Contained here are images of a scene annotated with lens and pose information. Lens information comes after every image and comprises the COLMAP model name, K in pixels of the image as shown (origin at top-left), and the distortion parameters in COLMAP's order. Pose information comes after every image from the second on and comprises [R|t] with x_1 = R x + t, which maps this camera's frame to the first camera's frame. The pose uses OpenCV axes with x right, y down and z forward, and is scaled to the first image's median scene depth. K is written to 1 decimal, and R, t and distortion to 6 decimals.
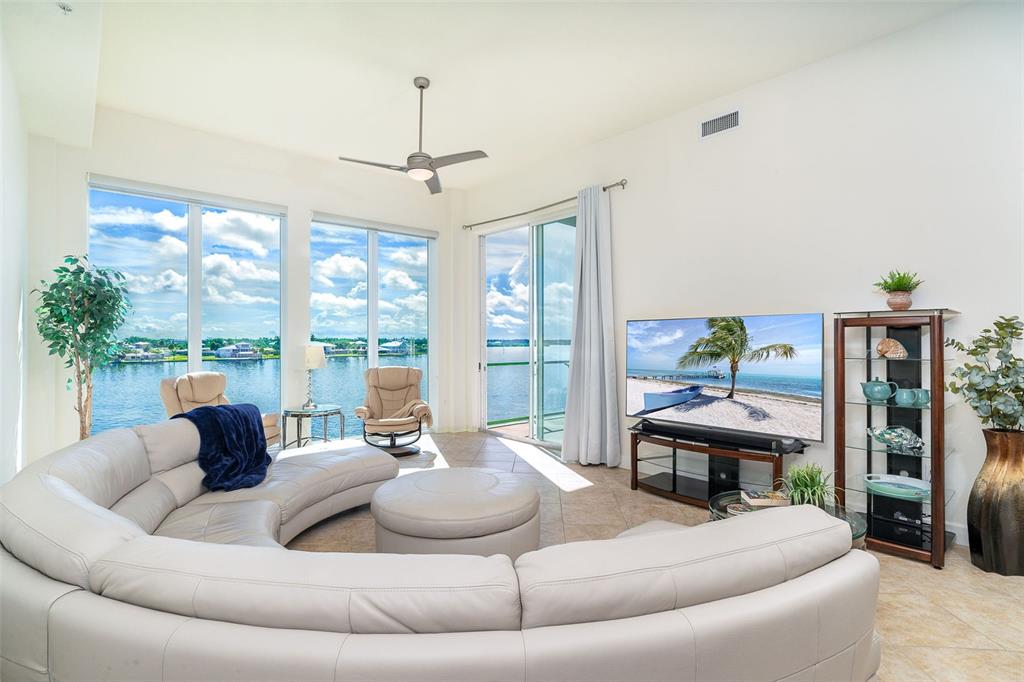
lens RADIAL K [[493.0, 0, 513.4], [0, 493.0, 336.2], [0, 0, 1]] dist [-0.013885, 0.002256]
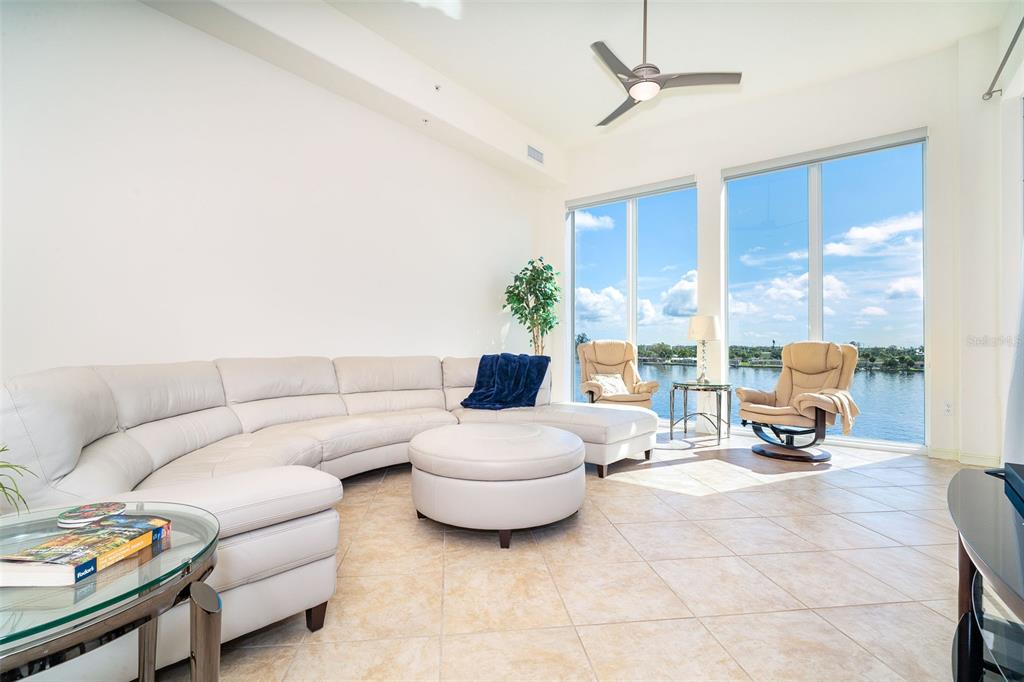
lens RADIAL K [[493.0, 0, 519.3], [0, 493.0, 336.9], [0, 0, 1]] dist [-0.013885, 0.002256]
pose [[0.198270, -0.013557, -0.980054, 0.420778], [-0.003725, 0.999887, -0.014585, 0.069495], [0.980140, 0.006543, 0.198197, 0.447683]]
